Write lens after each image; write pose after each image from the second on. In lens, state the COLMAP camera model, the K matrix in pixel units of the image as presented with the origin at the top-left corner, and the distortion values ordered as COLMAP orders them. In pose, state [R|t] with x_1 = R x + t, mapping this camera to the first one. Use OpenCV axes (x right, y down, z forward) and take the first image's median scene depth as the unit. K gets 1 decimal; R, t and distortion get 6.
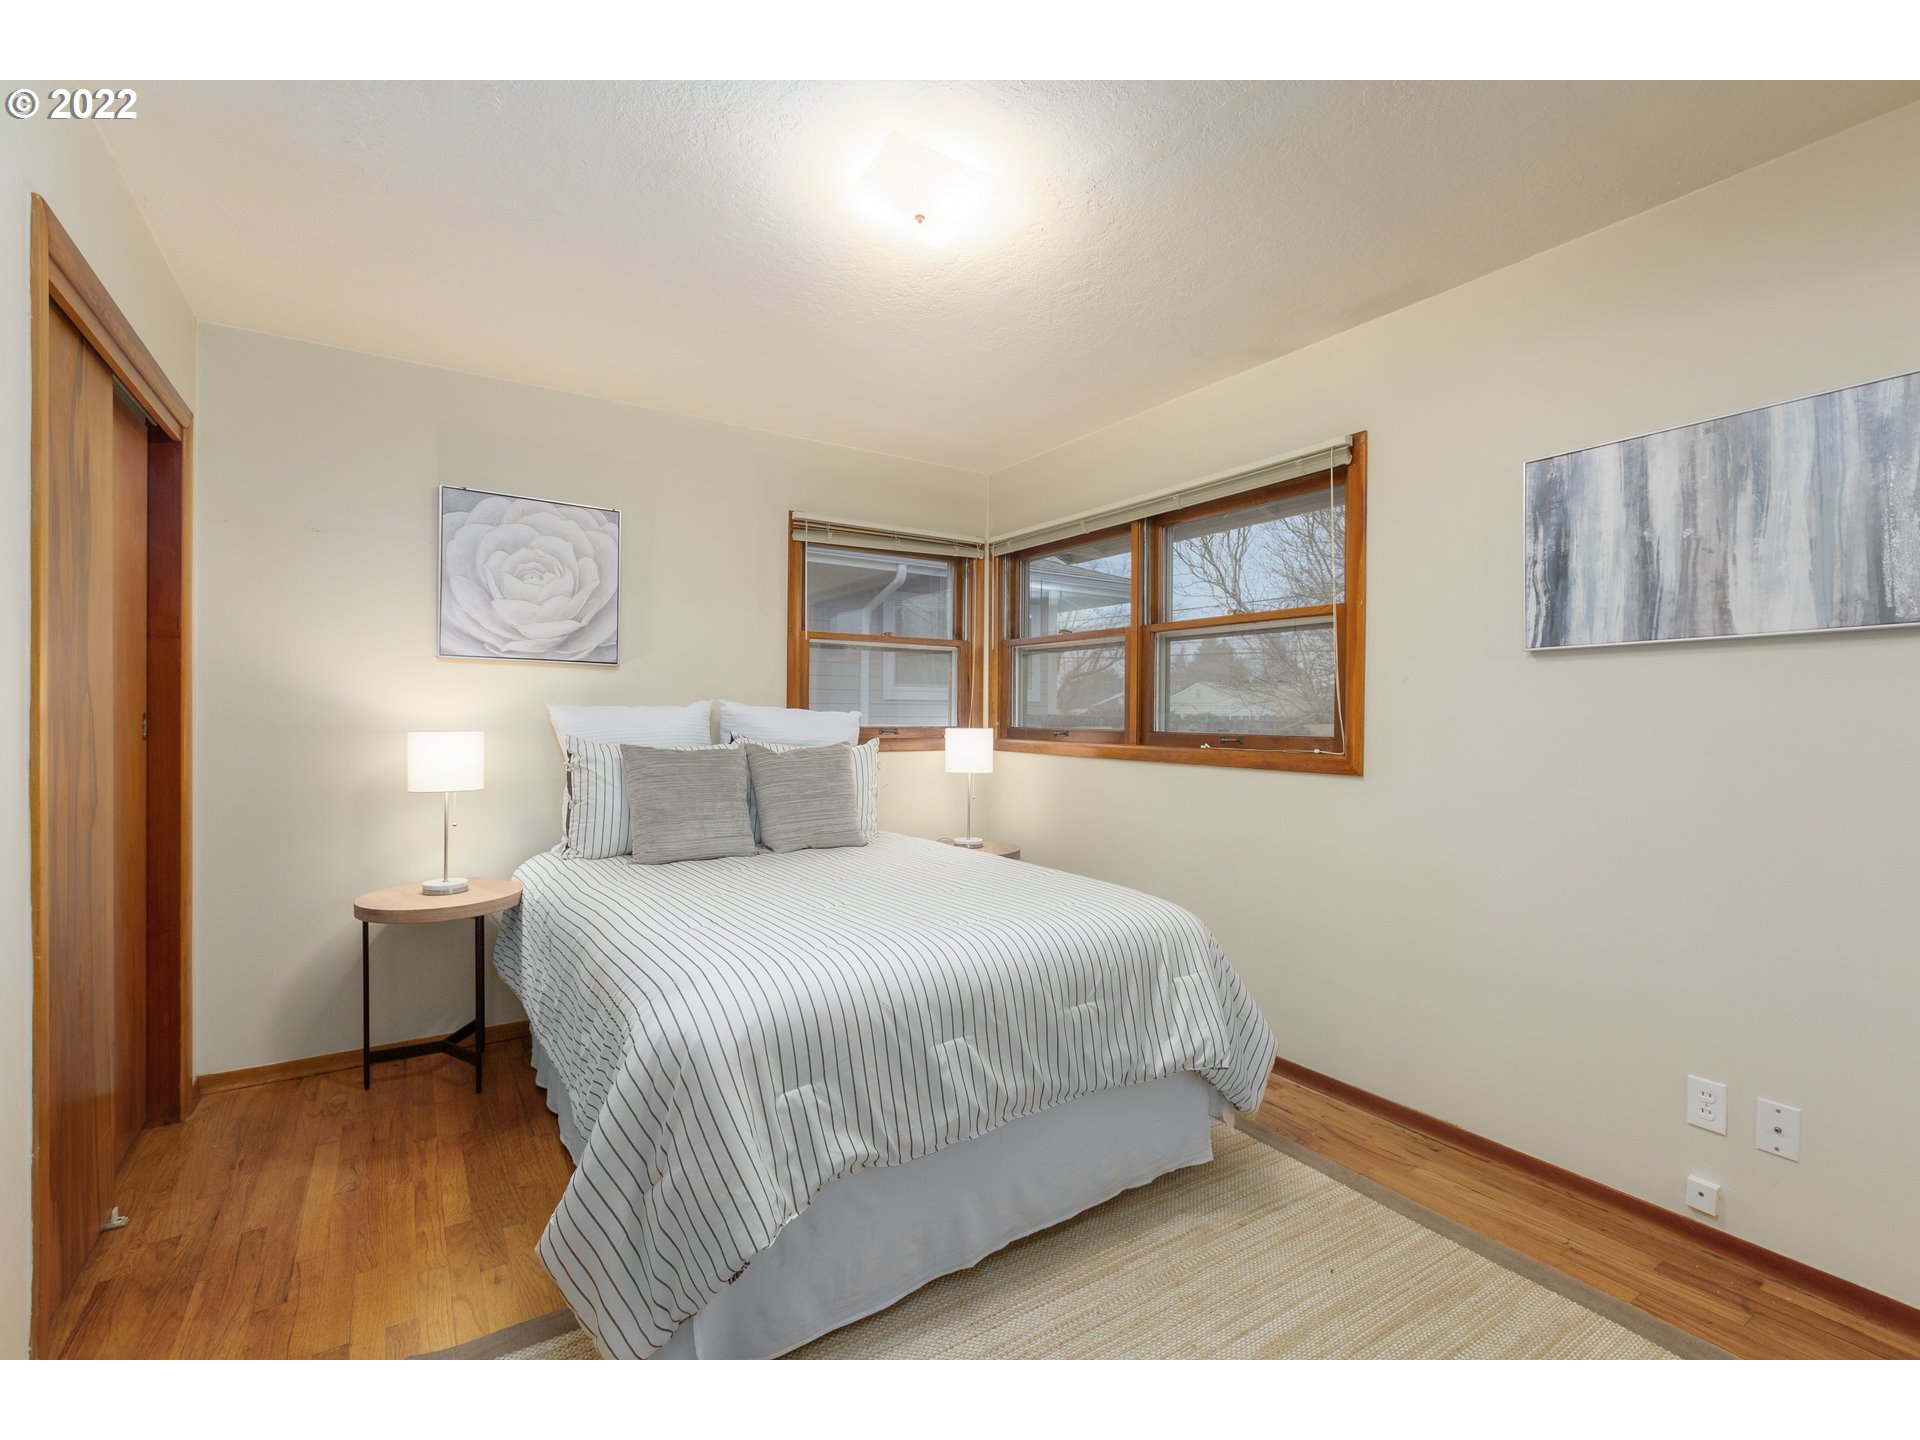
lens RADIAL K [[856.4, 0, 960.0], [0, 856.4, 720.0], [0, 0, 1]] dist [-0.002534, -0.000136]
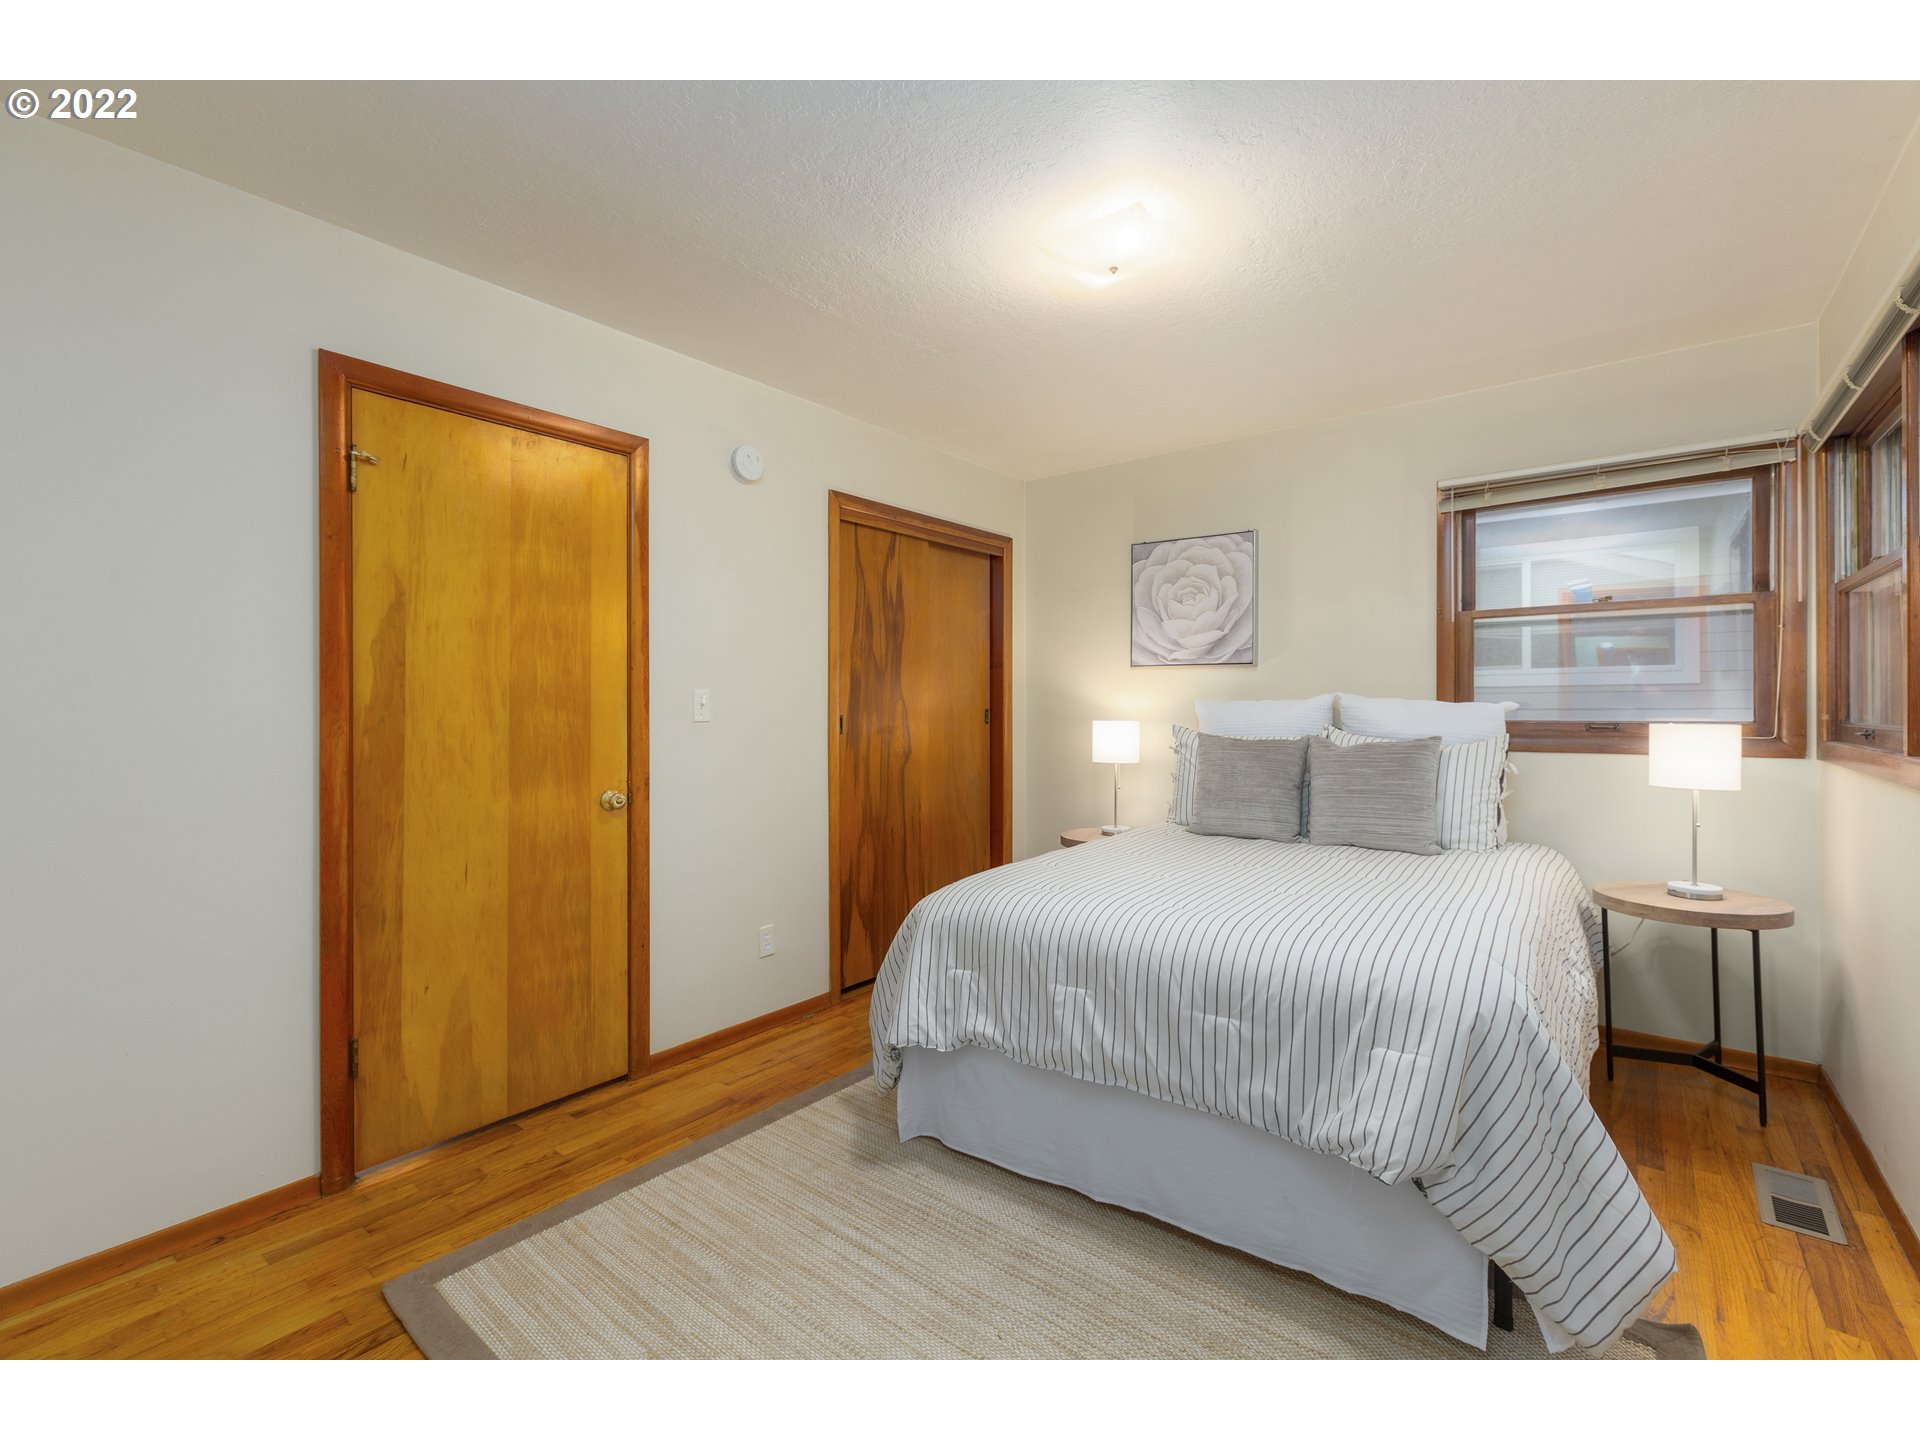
lens RADIAL K [[853.6, 0, 948.2], [0, 853.6, 713.0], [0, 0, 1]] dist [0.001414, 0.000158]
pose [[0.313380, -0.001076, -0.949627, 0.598374], [-0.001251, 0.999998, -0.001545, 0.002958], [0.949627, 0.001672, 0.313378, 0.276027]]
